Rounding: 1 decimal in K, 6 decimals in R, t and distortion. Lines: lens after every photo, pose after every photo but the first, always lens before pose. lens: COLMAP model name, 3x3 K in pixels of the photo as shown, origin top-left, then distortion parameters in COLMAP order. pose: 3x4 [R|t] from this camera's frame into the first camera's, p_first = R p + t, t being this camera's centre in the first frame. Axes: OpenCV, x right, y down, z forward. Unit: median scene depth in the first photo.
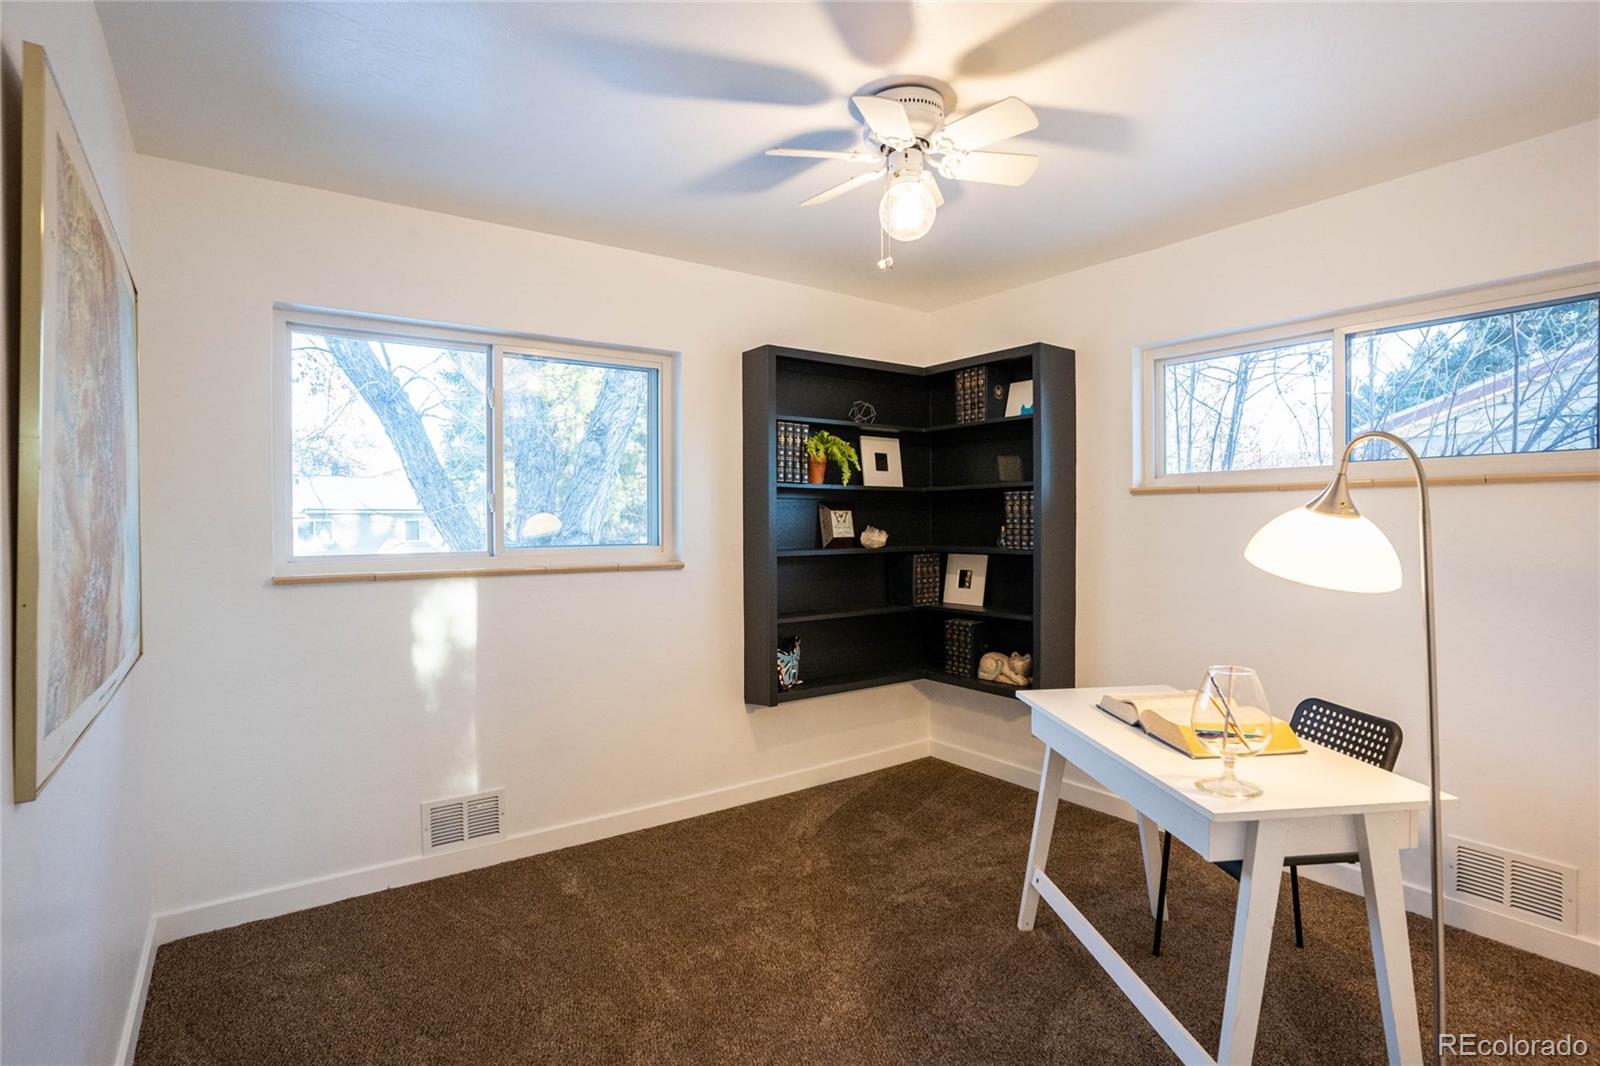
lens RADIAL K [[816.8, 0, 800.0], [0, 816.8, 533.0], [0, 0, 1]] dist [-0.016472, 0.000749]
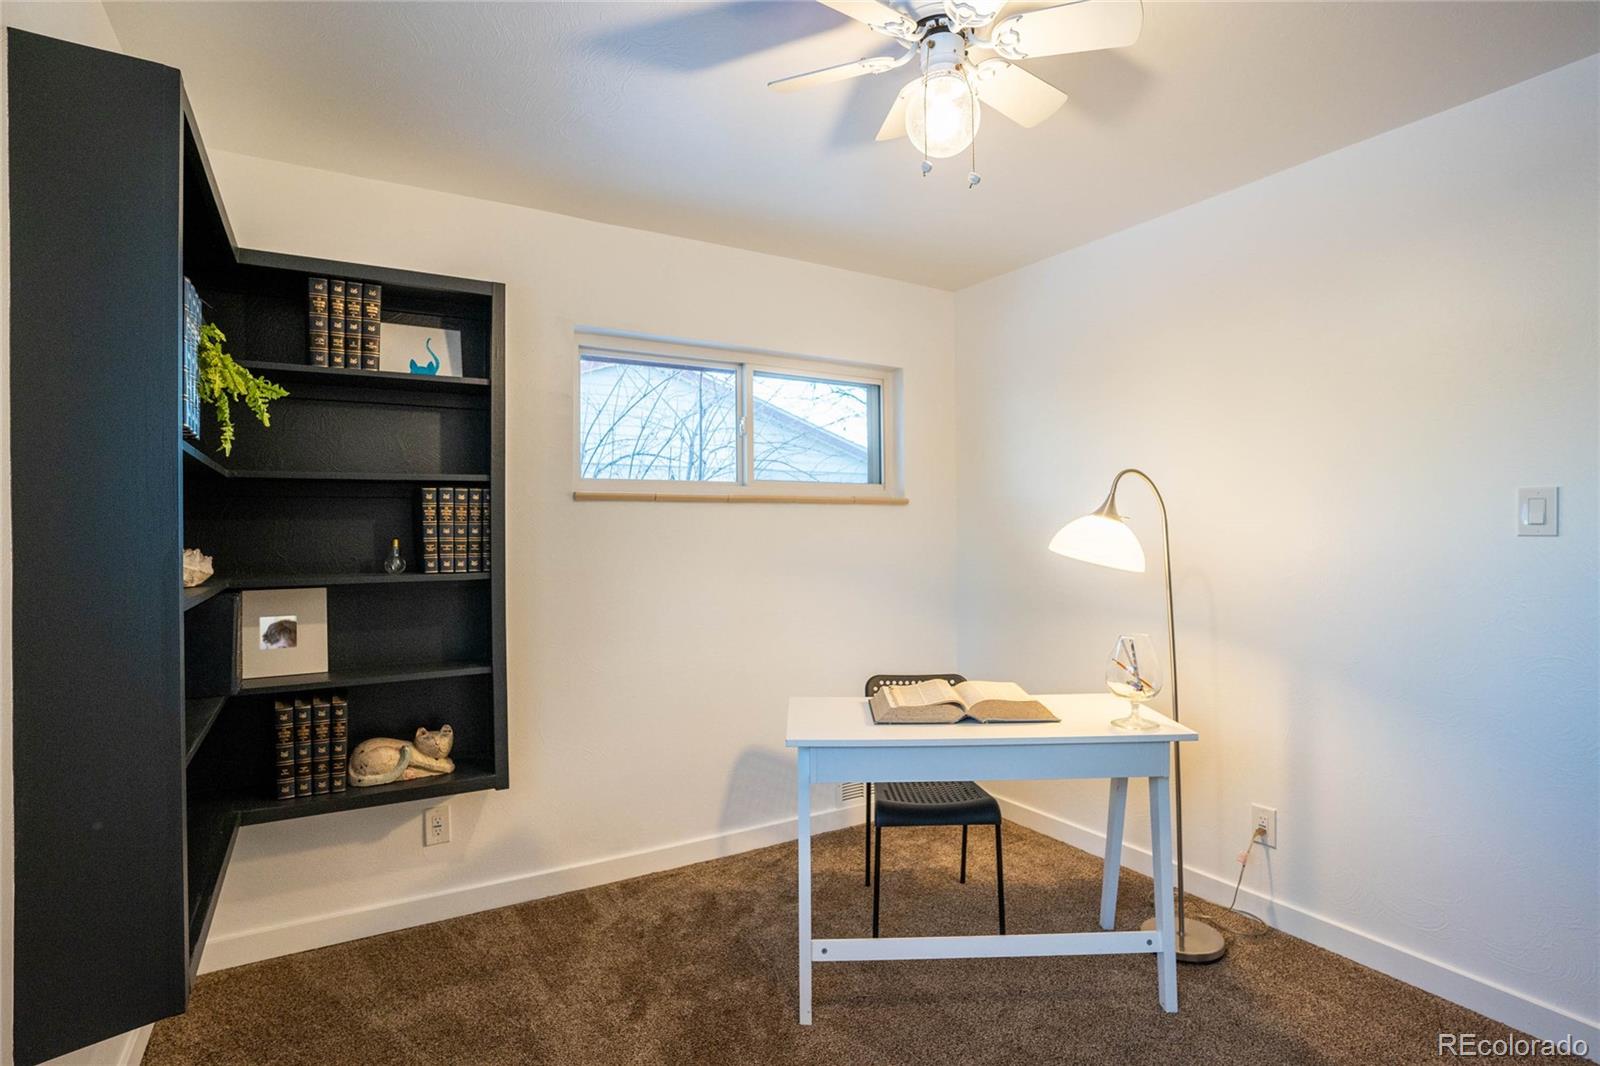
lens RADIAL K [[816.8, 0, 800.0], [0, 816.8, 533.0], [0, 0, 1]] dist [-0.016472, 0.000749]
pose [[0.083167, 0.001414, 0.996535, -0.386026], [0.020814, 0.999778, -0.003156, -0.005163], [-0.996318, 0.021004, 0.083119, 0.655107]]
